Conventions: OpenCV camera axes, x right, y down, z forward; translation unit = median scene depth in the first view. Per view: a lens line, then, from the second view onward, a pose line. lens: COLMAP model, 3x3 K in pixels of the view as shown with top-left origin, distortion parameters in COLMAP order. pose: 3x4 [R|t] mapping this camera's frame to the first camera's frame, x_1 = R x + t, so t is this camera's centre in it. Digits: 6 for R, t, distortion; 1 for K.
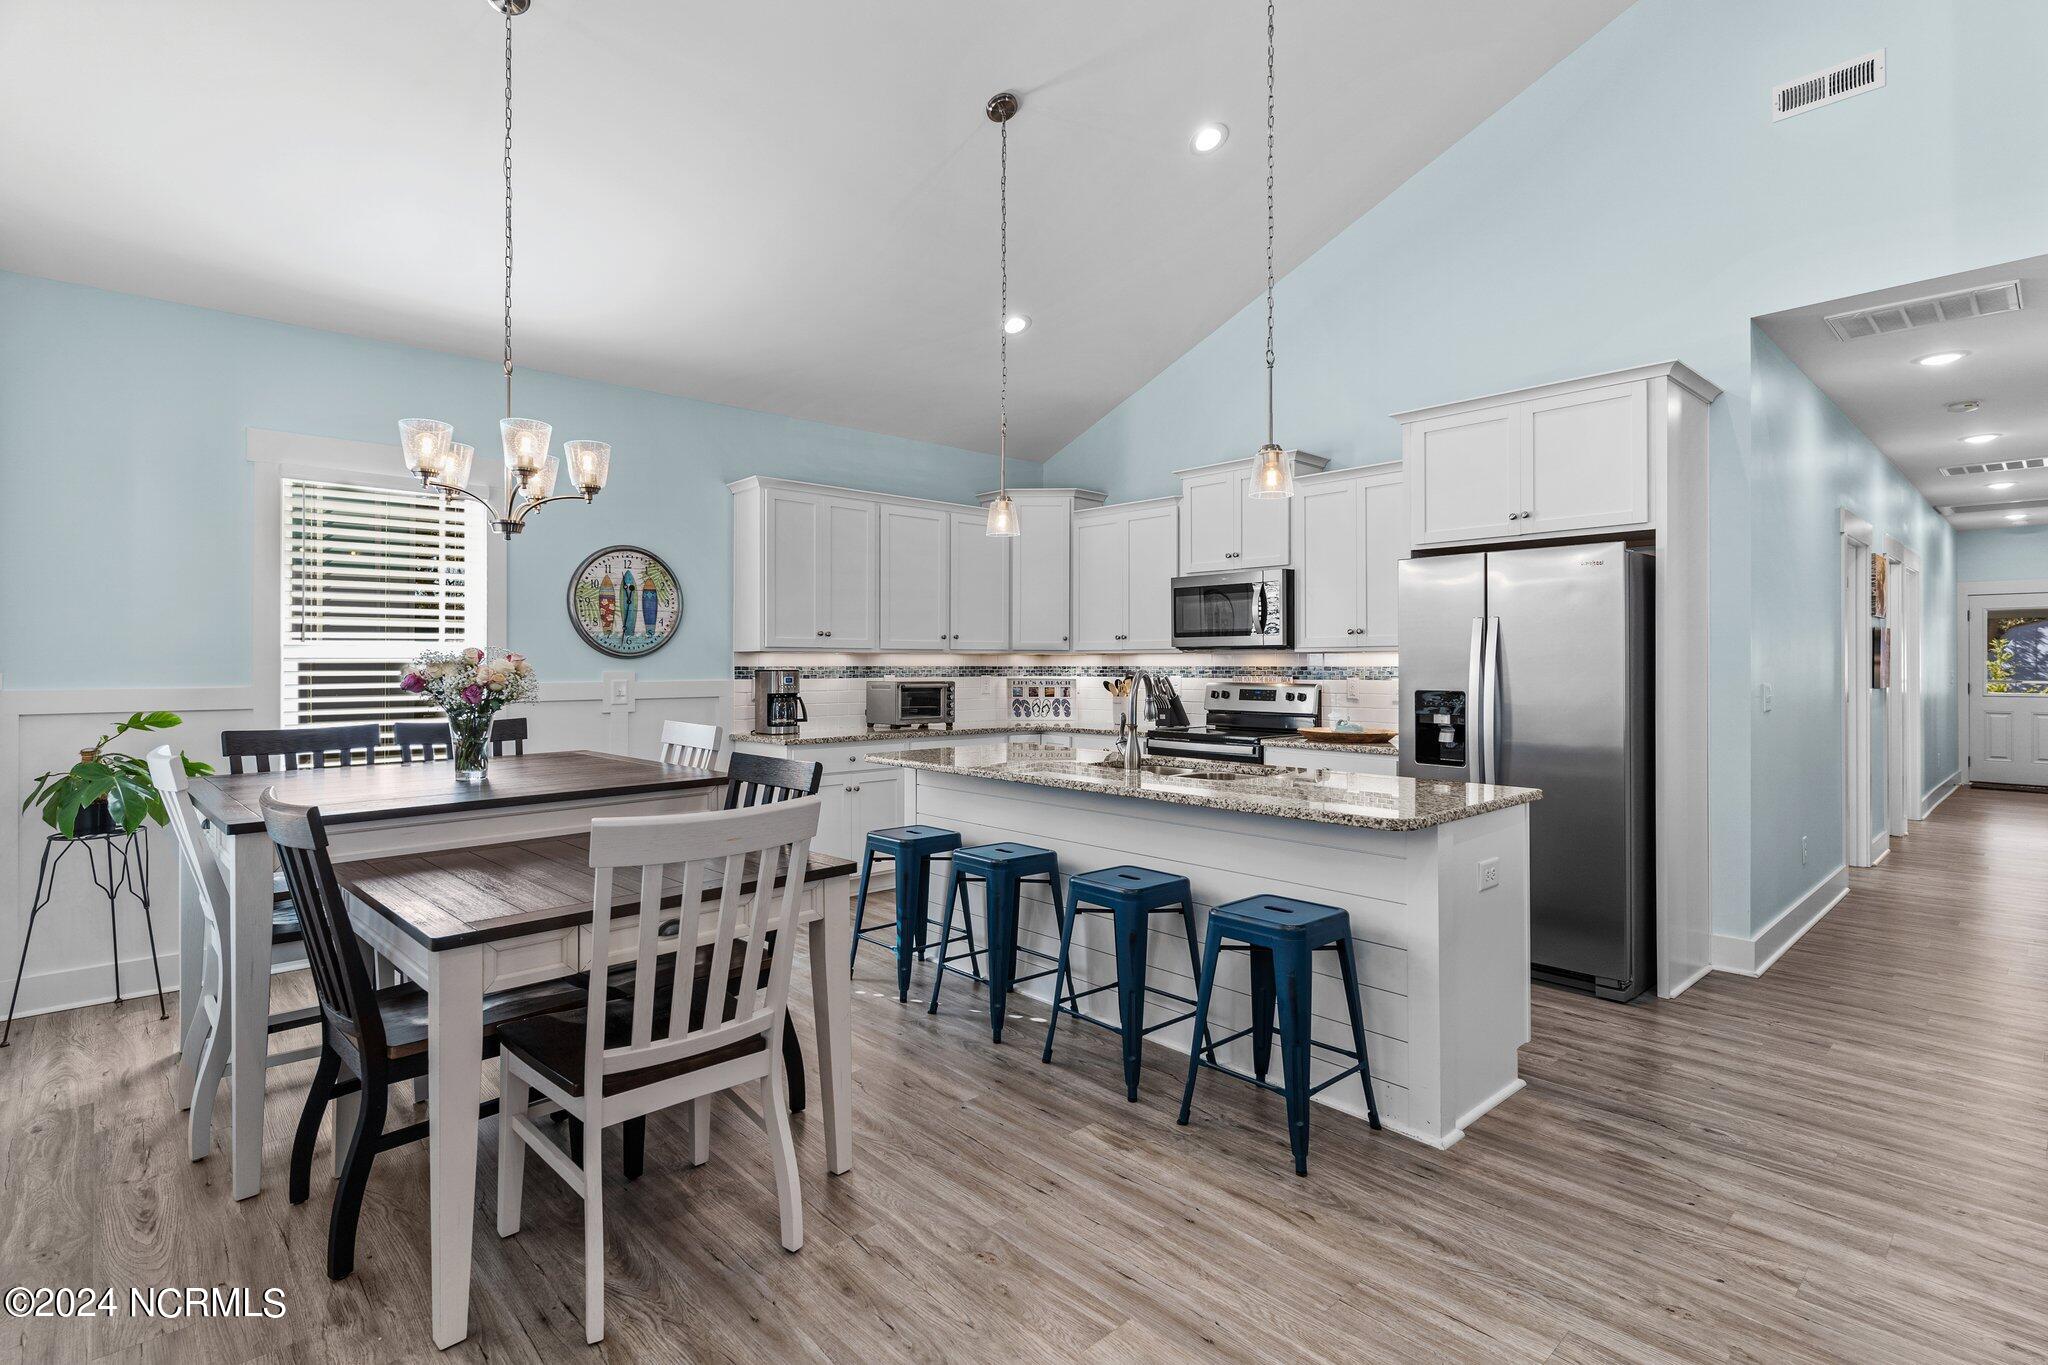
lens RADIAL K [[988.5, 0, 1023.6], [0, 988.5, 668.1], [0, 0, 1]] dist [0.000080, 0.000235]
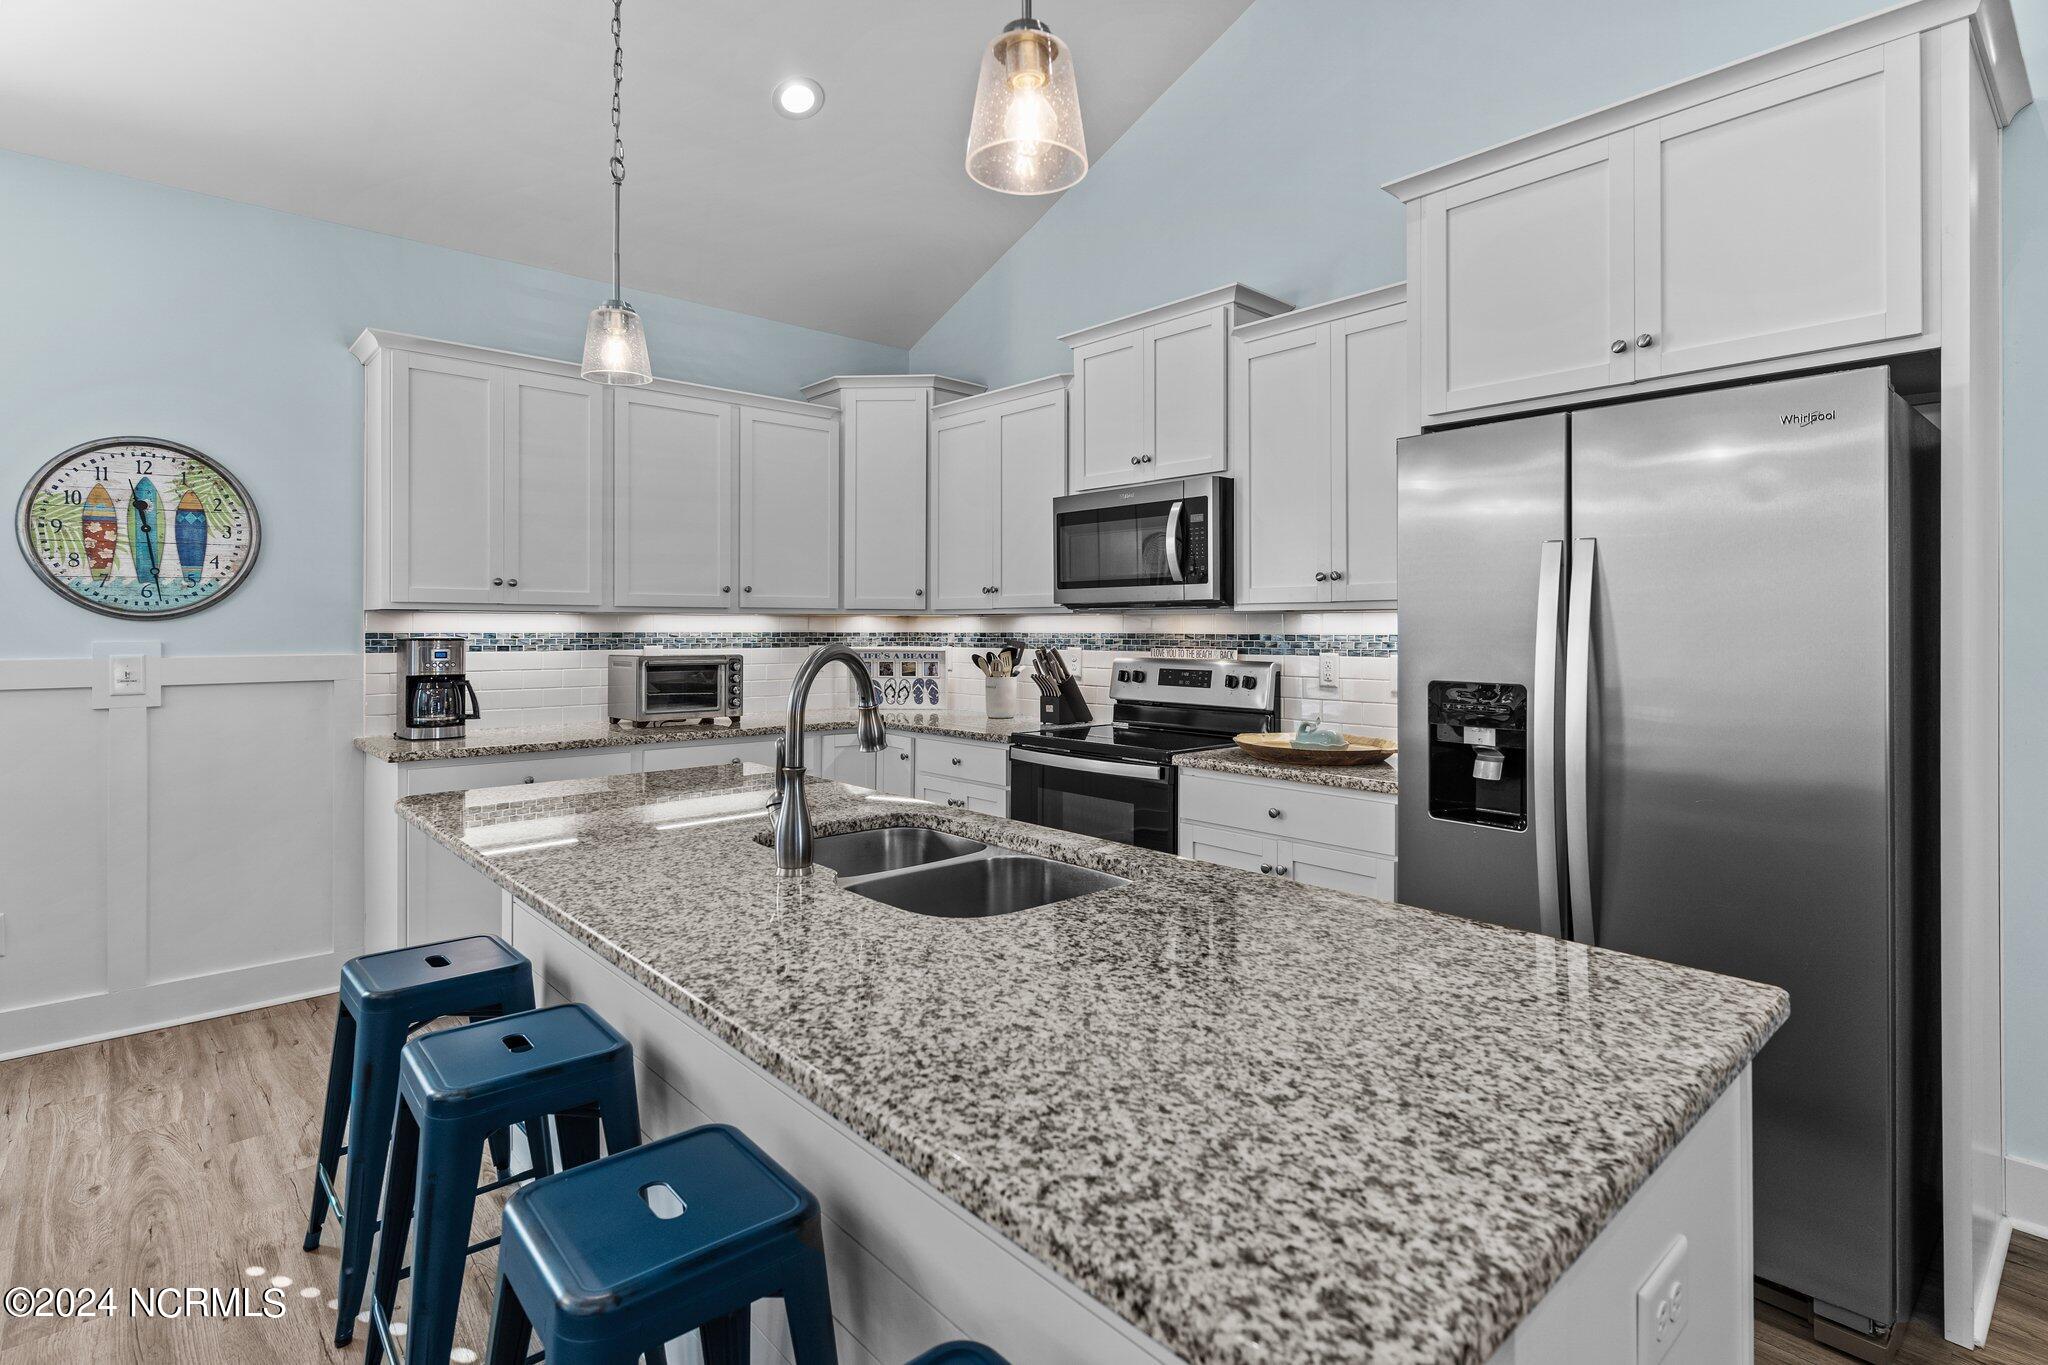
lens RADIAL K [[988.5, 0, 1023.3], [0, 988.5, 633.6], [0, 0, 1]] dist [0.000080, 0.000235]
pose [[0.999911, 0.001381, -0.013268, 0.143539], [-0.001367, 0.999998, 0.001064, -0.002513], [0.013269, -0.001046, 0.999911, 0.361375]]
